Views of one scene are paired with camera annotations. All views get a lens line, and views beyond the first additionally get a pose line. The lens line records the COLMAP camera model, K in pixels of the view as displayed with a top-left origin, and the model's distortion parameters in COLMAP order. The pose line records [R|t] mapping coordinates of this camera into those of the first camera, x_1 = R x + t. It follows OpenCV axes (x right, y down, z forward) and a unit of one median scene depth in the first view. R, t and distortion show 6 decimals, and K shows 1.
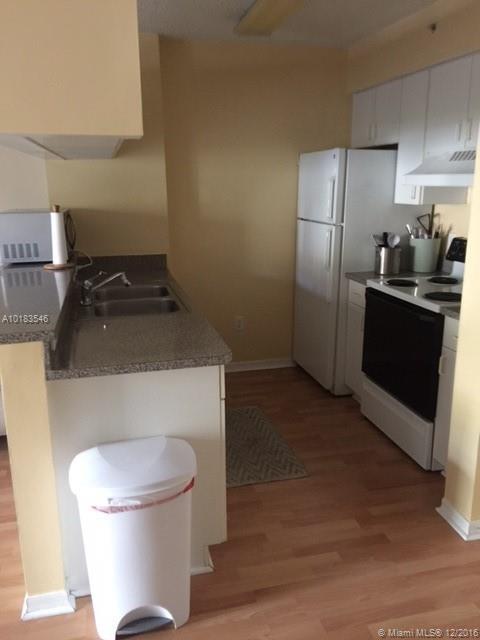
lens RADIAL K [[531.7, 0, 240.0], [0, 531.7, 320.0], [0, 0, 1]] dist [0.007385, -0.002274]
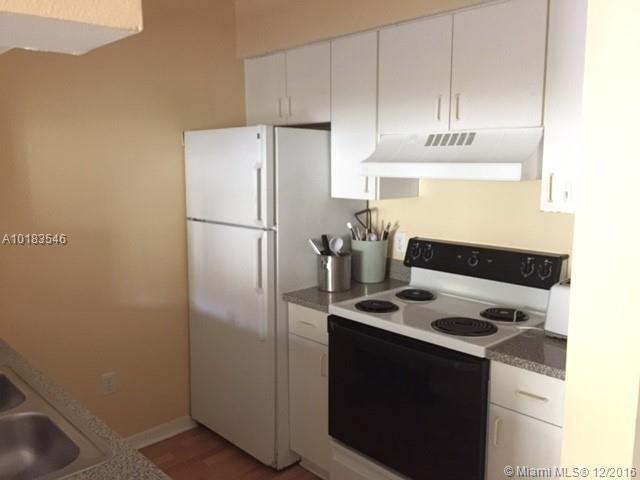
lens RADIAL K [[531.7, 0, 321.4], [0, 531.7, 230.2], [0, 0, 1]] dist [0.007385, -0.002274]
pose [[0.871103, -0.053859, 0.488138, -0.102621], [0.118192, 0.987745, -0.101936, -0.096135], [-0.476665, 0.146491, 0.866793, 0.347246]]
